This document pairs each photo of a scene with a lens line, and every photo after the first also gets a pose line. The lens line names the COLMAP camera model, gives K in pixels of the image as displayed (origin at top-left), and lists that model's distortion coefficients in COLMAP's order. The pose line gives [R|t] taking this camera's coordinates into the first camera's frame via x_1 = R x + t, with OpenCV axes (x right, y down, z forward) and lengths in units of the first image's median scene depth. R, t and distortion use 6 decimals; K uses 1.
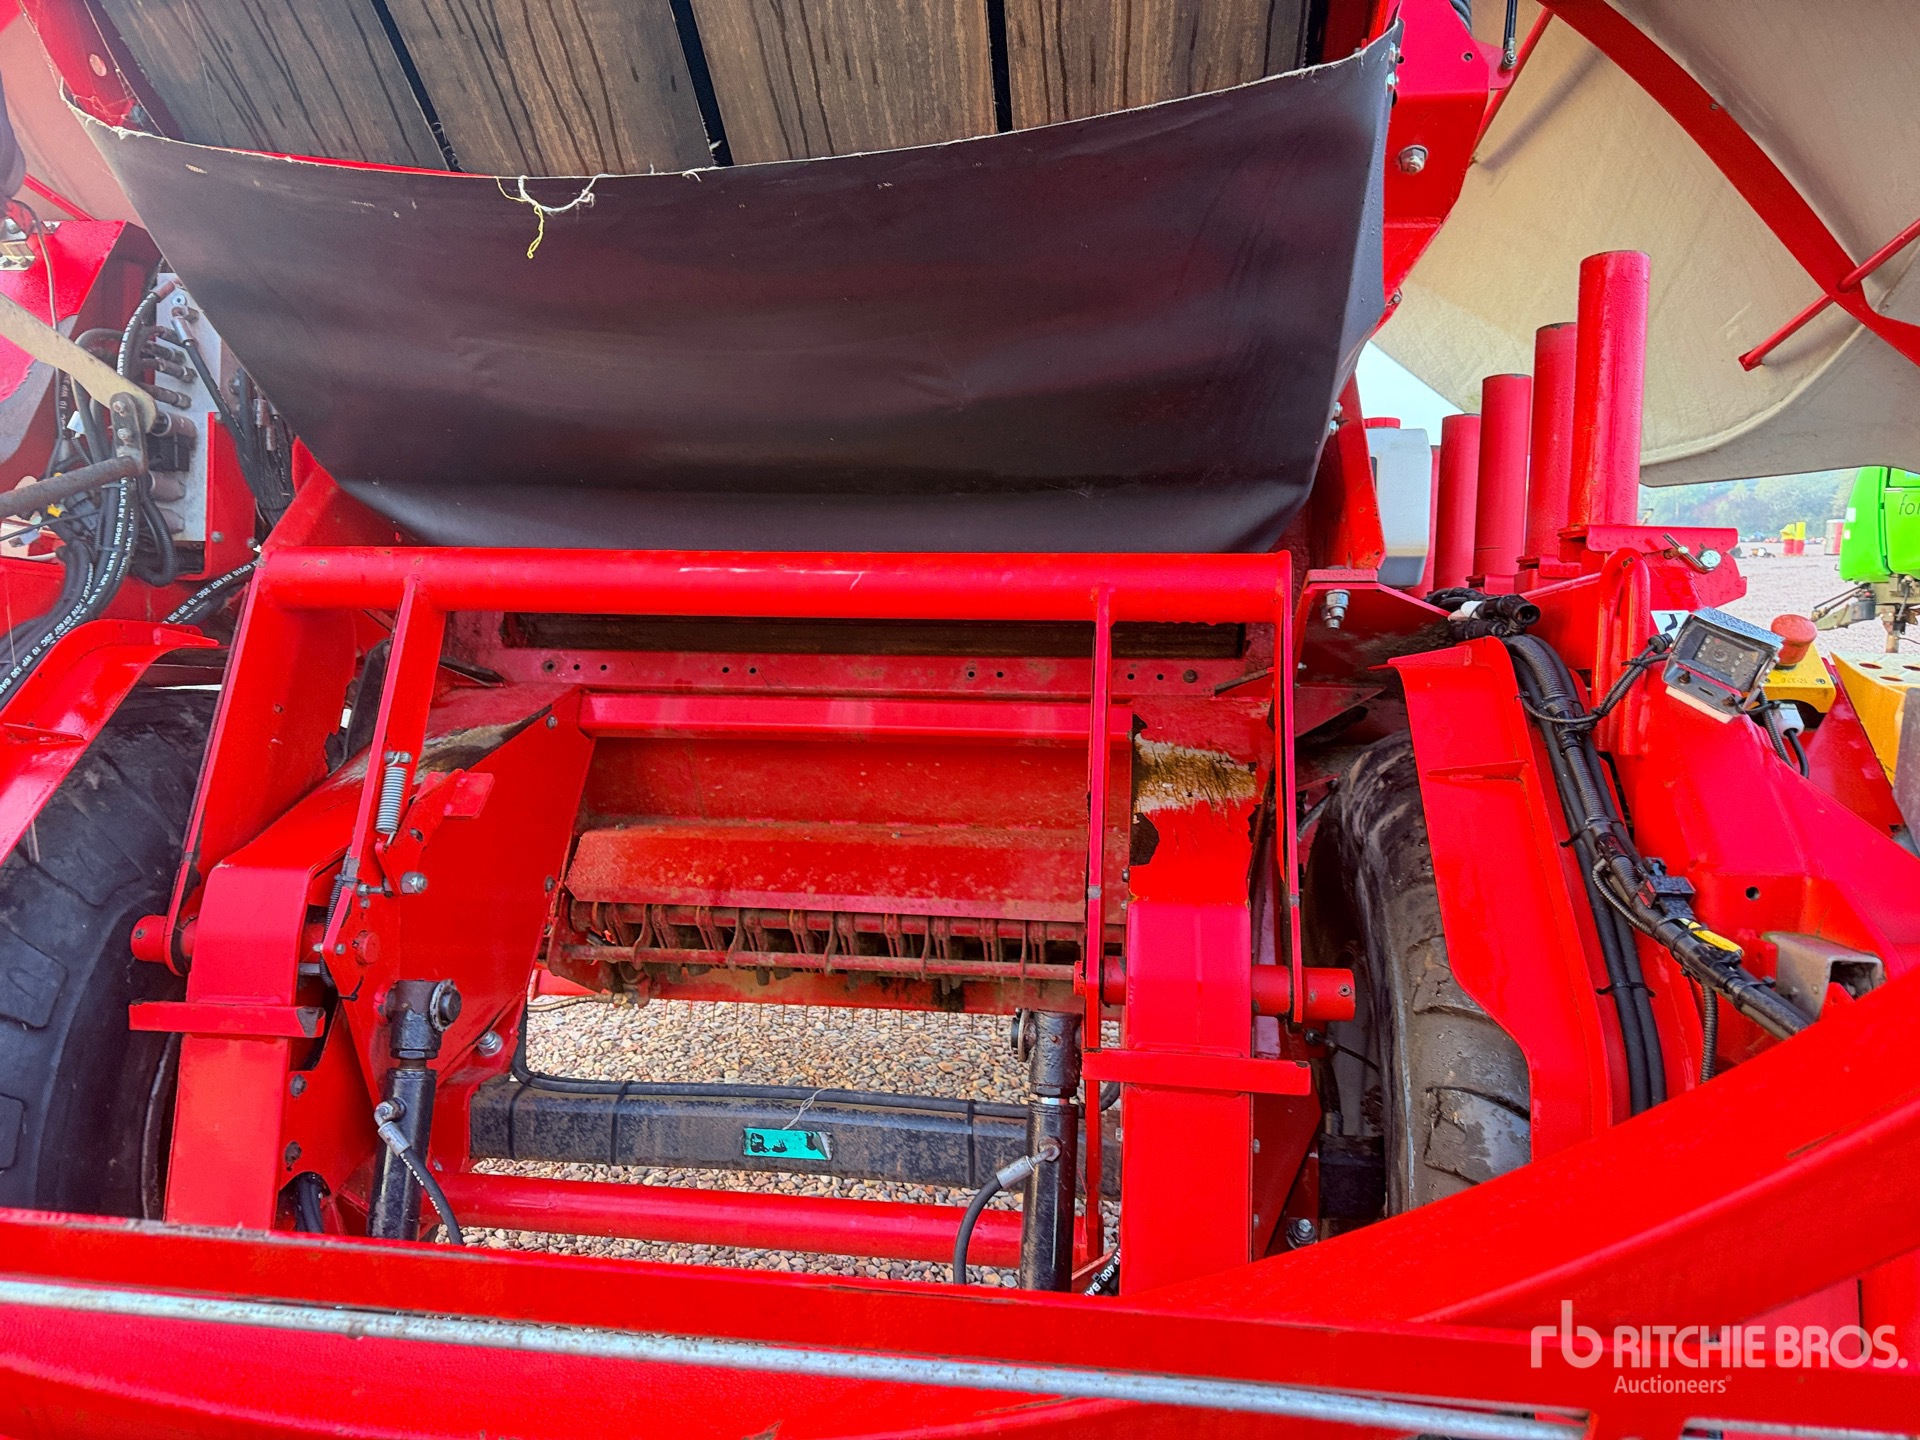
lens RADIAL K [[1345.7, 0, 941.3], [0, 1345.7, 719.0], [0, 0, 1]] dist [0.045114, -0.048279]
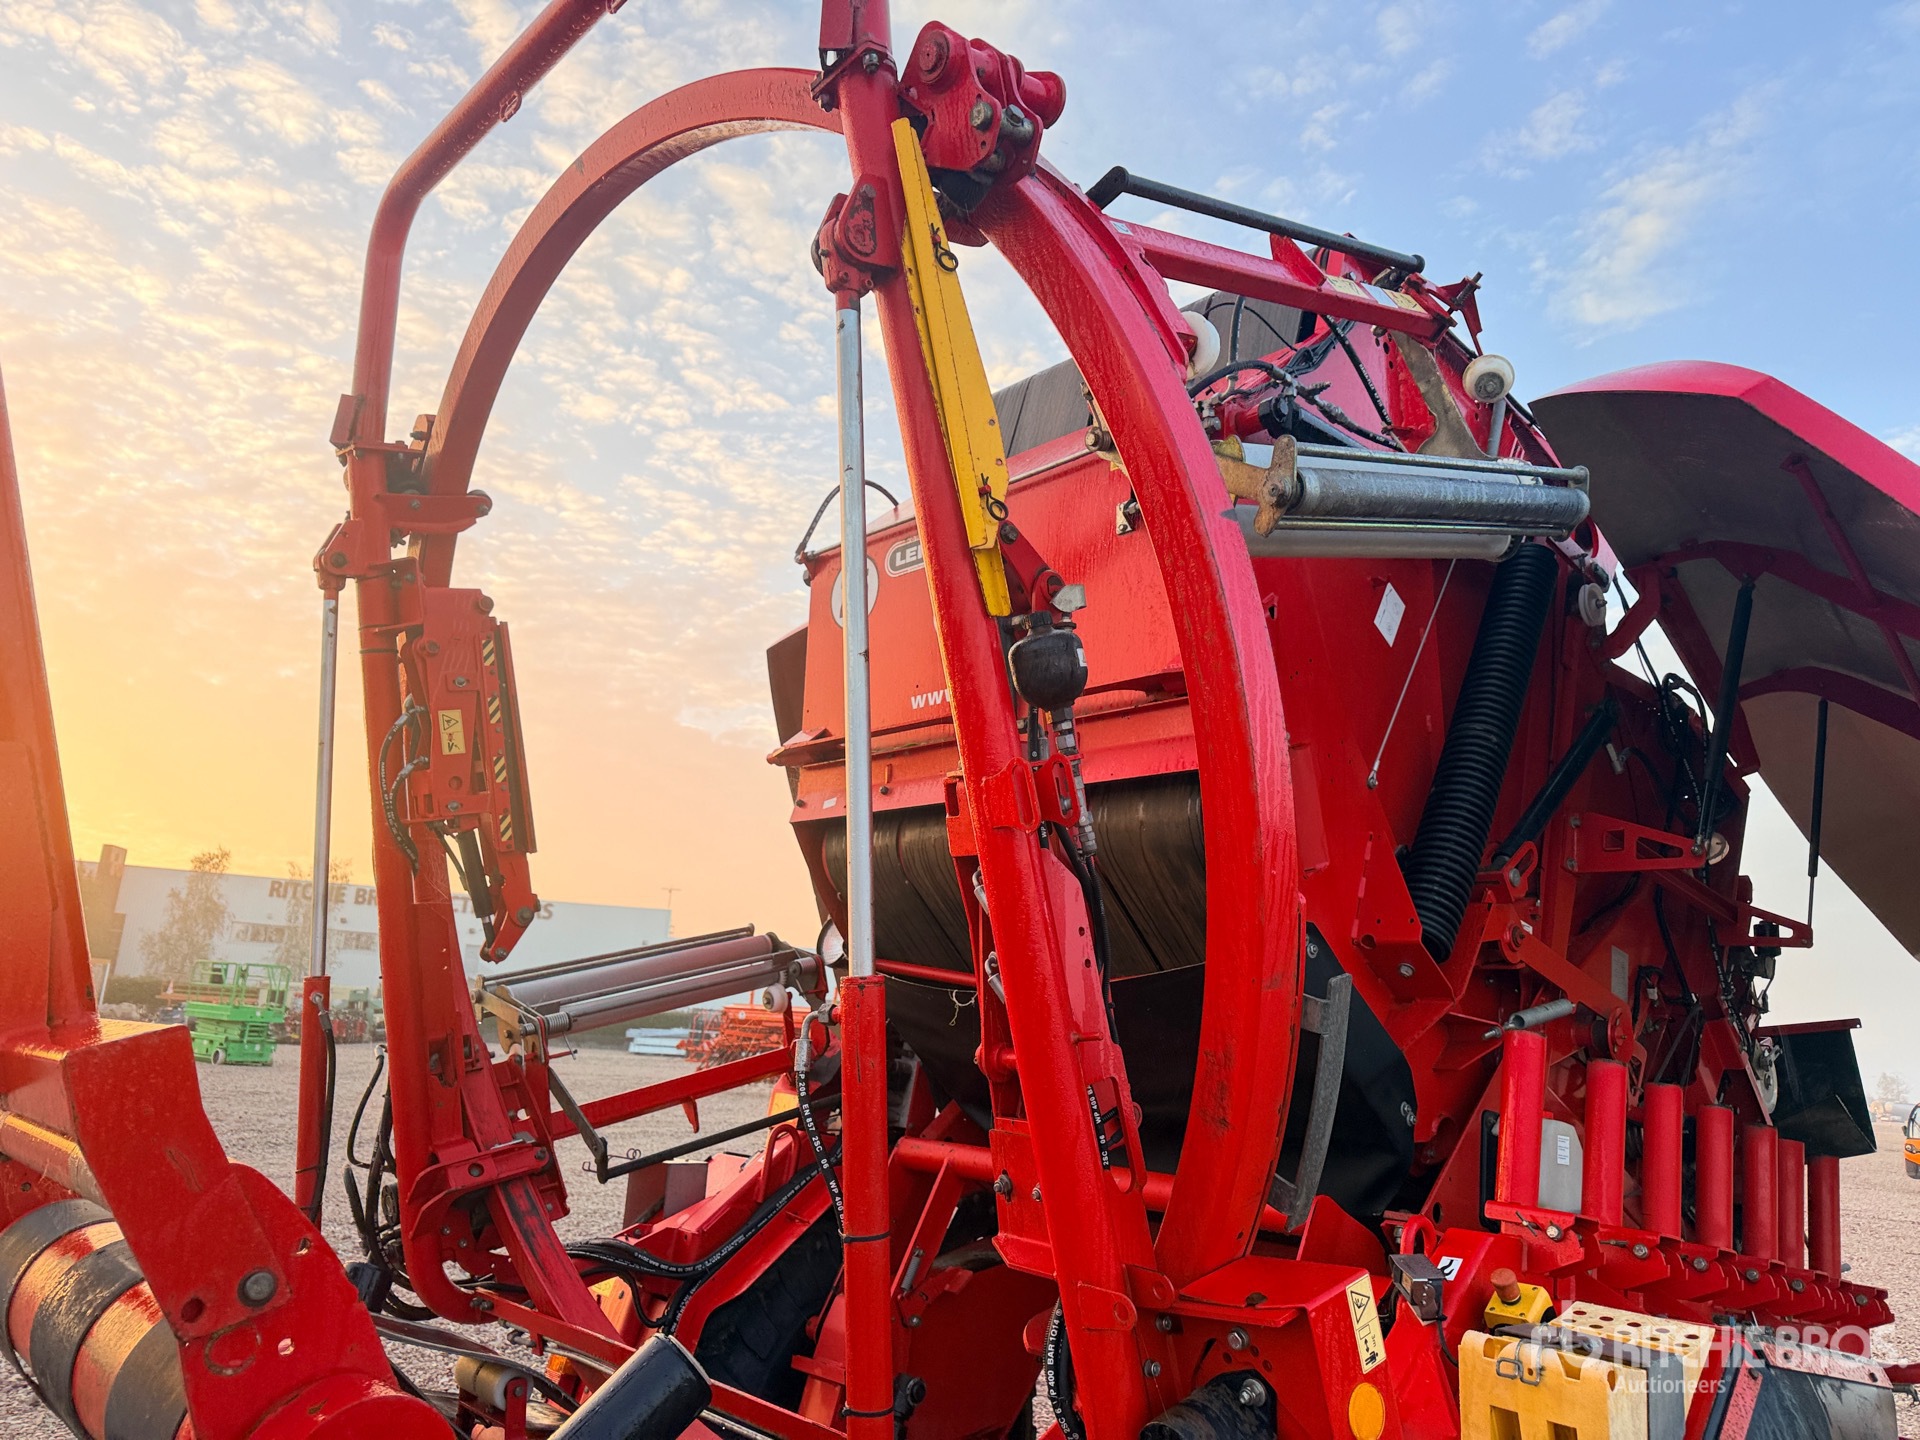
lens RADIAL K [[1345.7, 0, 967.7], [0, 1345.7, 723.3], [0, 0, 1]] dist [0.045114, -0.048279]
pose [[0.774898, -0.105031, -0.623299, 0.915266], [-0.149236, 0.927819, -0.341879, -0.022052], [0.614216, 0.357940, 0.703291, -0.604249]]
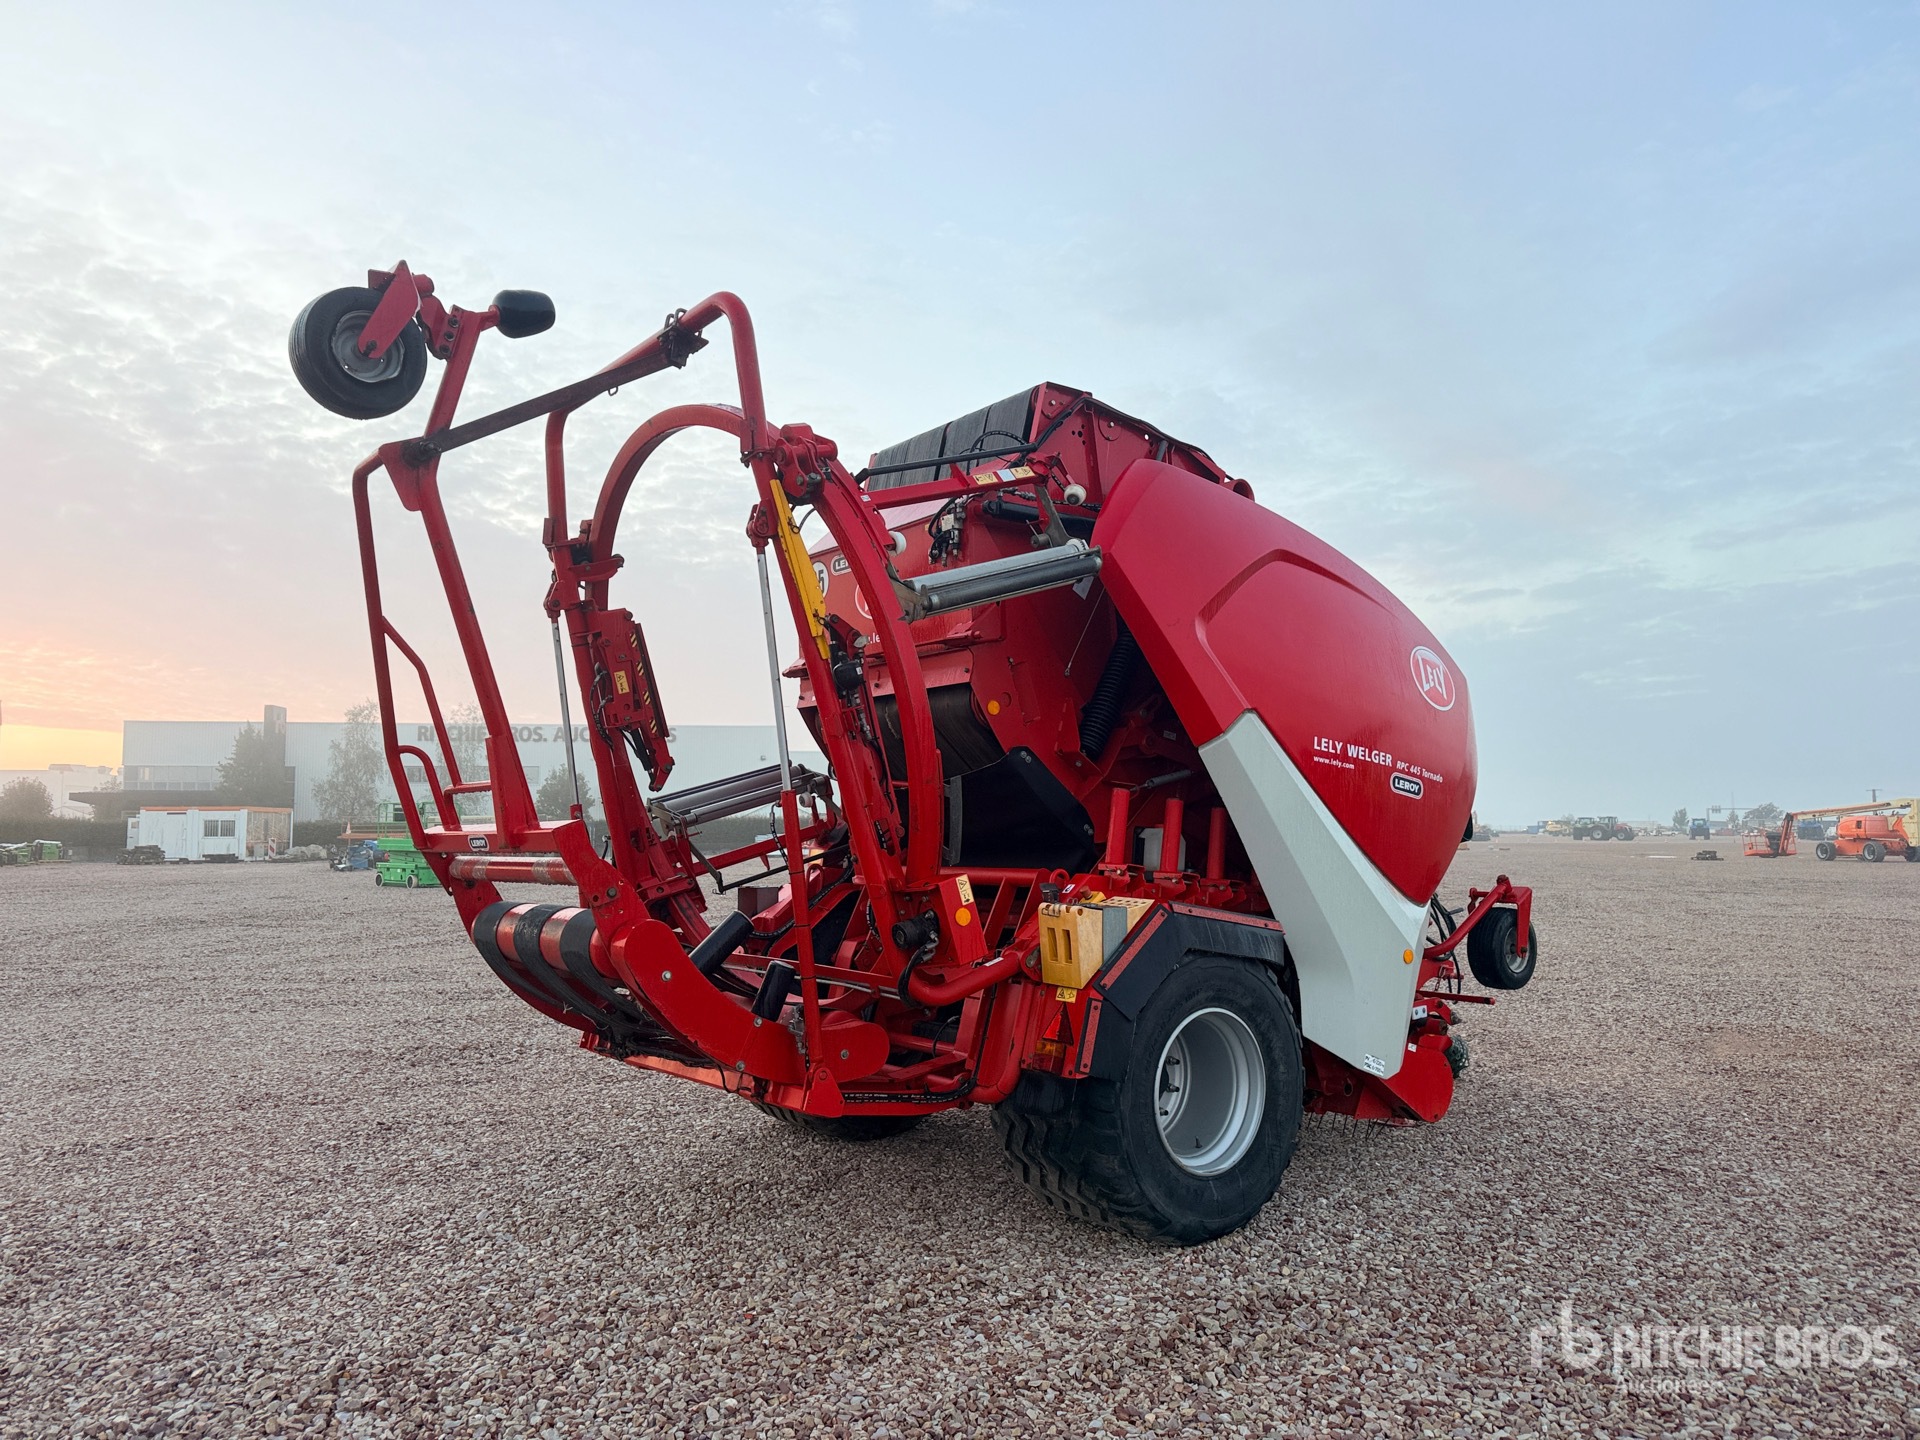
lens RADIAL K [[1345.7, 0, 958.5], [0, 1345.7, 719.2], [0, 0, 1]] dist [0.045114, -0.048279]
pose [[0.714354, -0.070547, -0.696219, 2.382345], [-0.089208, 0.977608, -0.190591, 0.177864], [0.694075, 0.198257, 0.692065, -1.587564]]
